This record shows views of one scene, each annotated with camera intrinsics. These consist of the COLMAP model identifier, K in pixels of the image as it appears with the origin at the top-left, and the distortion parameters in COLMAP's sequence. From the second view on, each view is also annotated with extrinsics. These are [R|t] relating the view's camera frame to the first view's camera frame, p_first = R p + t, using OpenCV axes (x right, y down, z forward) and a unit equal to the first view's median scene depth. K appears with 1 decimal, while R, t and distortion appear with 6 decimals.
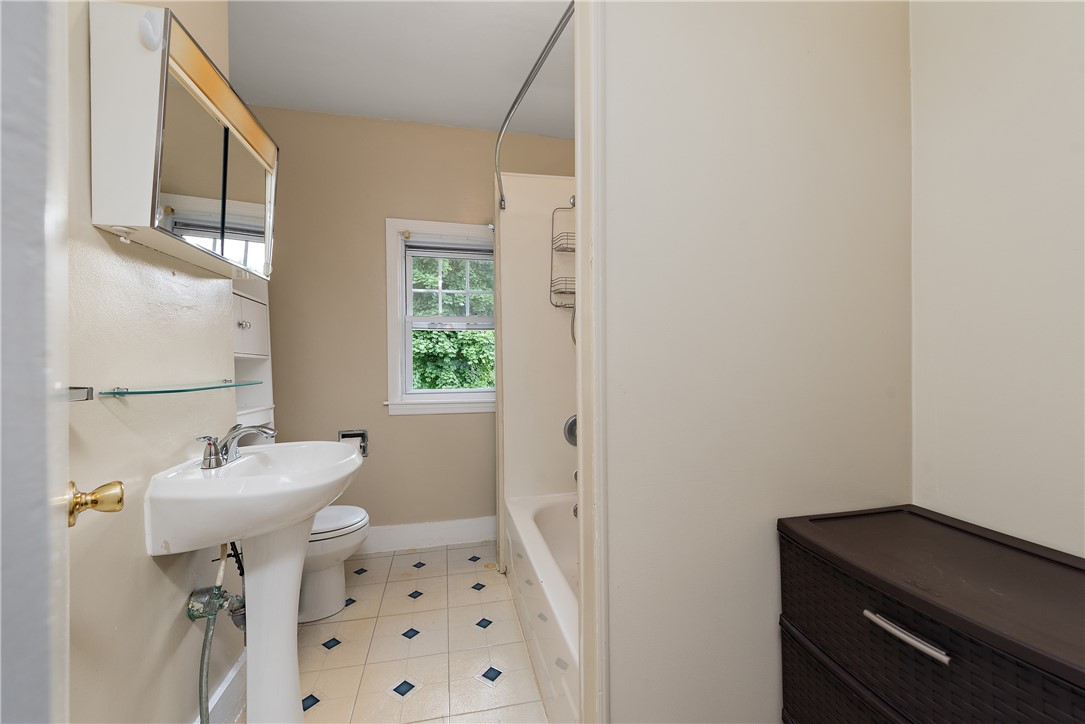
lens RADIAL K [[425.2, 0, 543.4], [0, 425.2, 363.6], [0, 0, 1]] dist [0.010092, -0.003686]
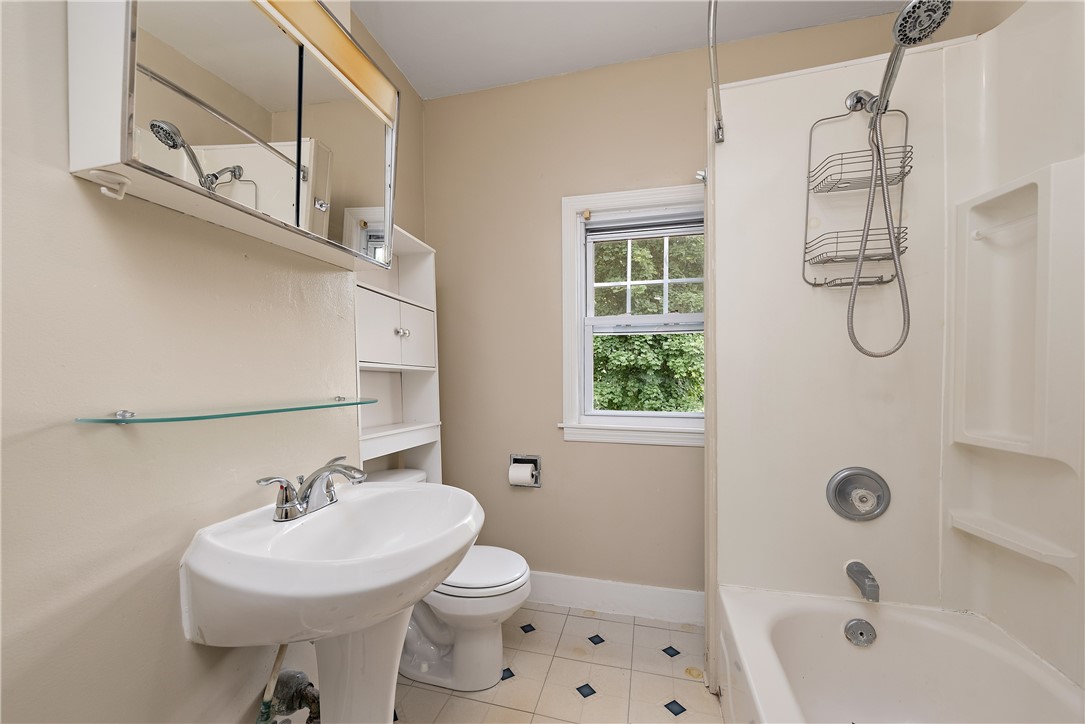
lens RADIAL K [[425.2, 0, 533.8], [0, 425.2, 377.4], [0, 0, 1]] dist [0.010092, -0.003686]
pose [[0.877609, 0.010696, -0.479258, -0.025678], [-0.009356, 0.999943, 0.005185, -0.003450], [0.479286, -0.000066, 0.877659, 0.261823]]
